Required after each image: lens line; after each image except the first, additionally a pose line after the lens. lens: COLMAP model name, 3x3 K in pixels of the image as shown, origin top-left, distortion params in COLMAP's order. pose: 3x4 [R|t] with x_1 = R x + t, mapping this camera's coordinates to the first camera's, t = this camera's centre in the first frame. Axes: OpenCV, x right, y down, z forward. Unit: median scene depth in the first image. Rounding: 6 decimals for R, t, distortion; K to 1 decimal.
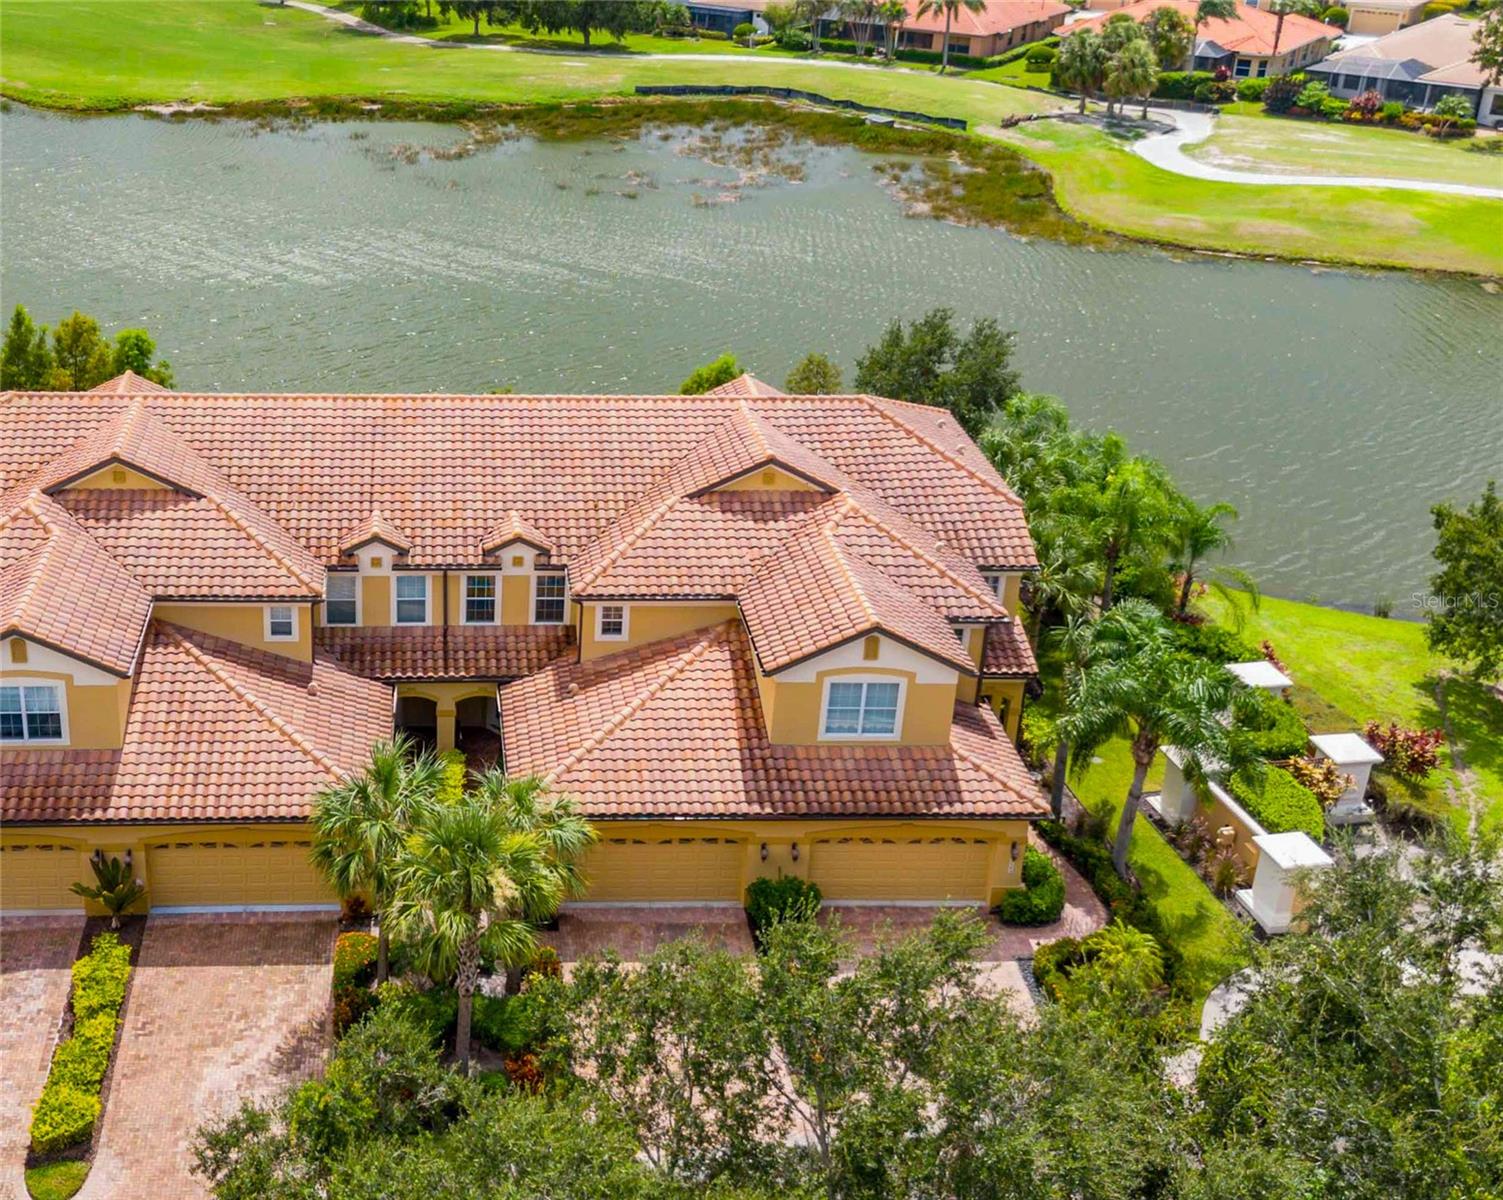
lens RADIAL K [[1513.1, 0, 751.4], [0, 1513.1, 603.9], [0, 0, 1]] dist [0.064472, 0.000000]
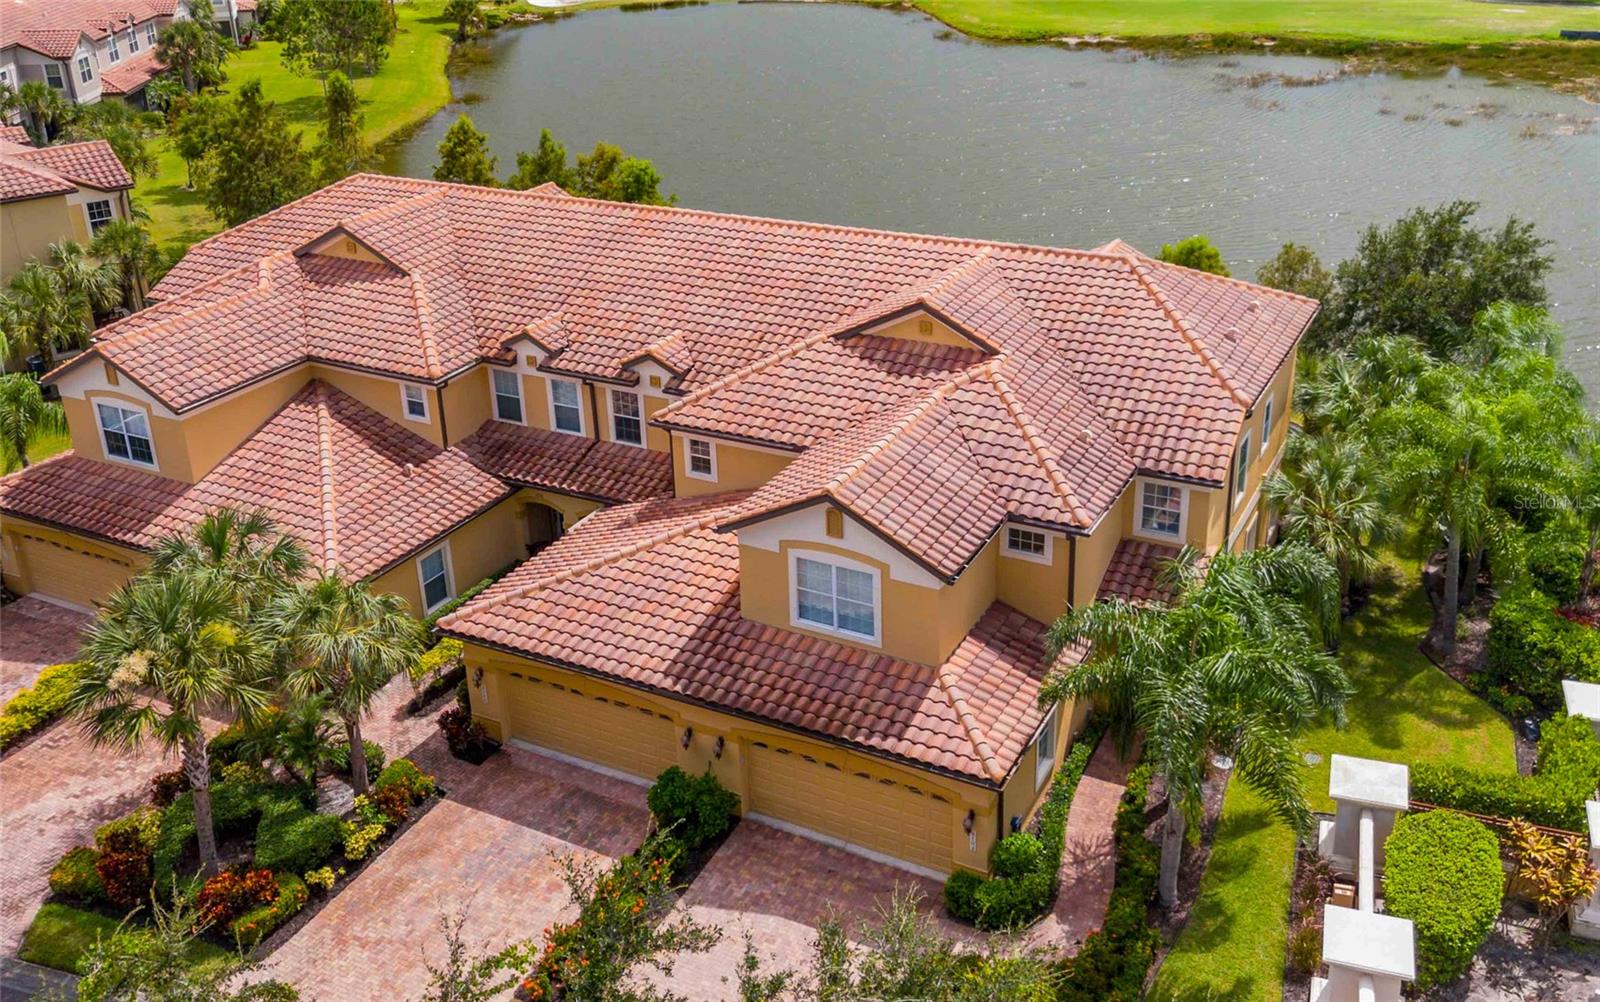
lens RADIAL K [[1450.5, 0, 801.2], [0, 1450.5, 493.4], [0, 0, 1]] dist [0.047132, -0.001824]
pose [[0.868298, 0.176978, -0.463397, 0.357277], [-0.182212, 0.982676, 0.033876, -0.007319], [0.461365, 0.055022, 0.885503, 0.268960]]
